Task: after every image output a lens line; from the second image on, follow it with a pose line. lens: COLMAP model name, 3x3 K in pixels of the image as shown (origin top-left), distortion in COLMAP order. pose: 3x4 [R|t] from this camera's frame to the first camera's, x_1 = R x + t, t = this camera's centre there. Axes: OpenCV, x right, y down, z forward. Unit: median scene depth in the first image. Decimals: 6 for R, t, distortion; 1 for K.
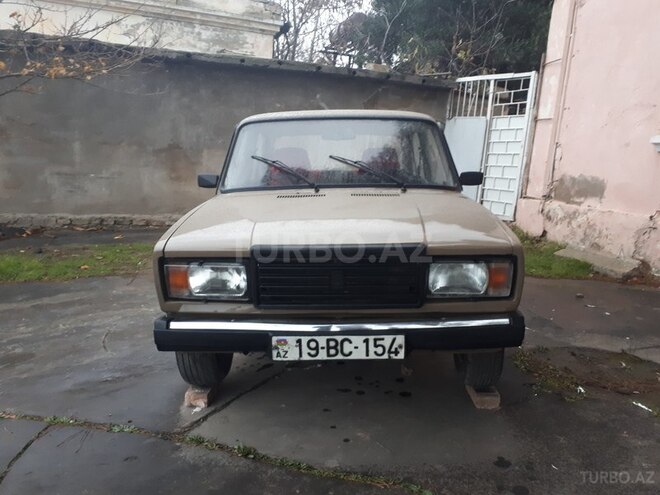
lens RADIAL K [[527.6, 0, 329.7], [0, 527.6, 246.9], [0, 0, 1]] dist [-0.014760, -0.002190]
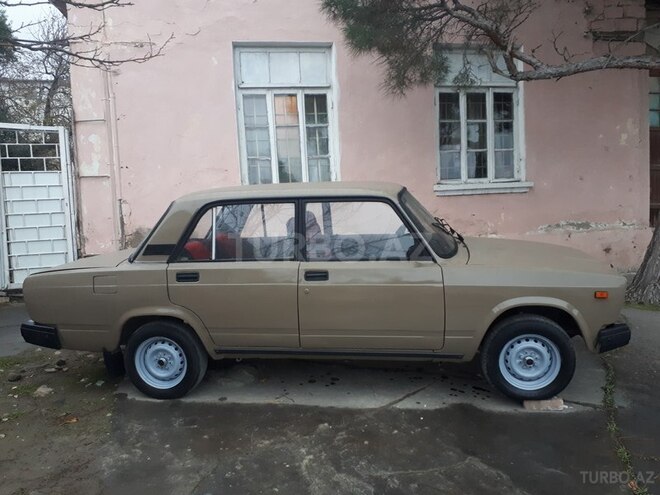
lens RADIAL K [[527.6, 0, 329.5], [0, 527.6, 247.0], [0, 0, 1]] dist [-0.014760, -0.002190]
pose [[0.114963, -0.123845, 0.985620, -0.489331], [0.205141, 0.973771, 0.098428, -0.106540], [-0.971957, 0.190875, 0.137353, 0.404817]]
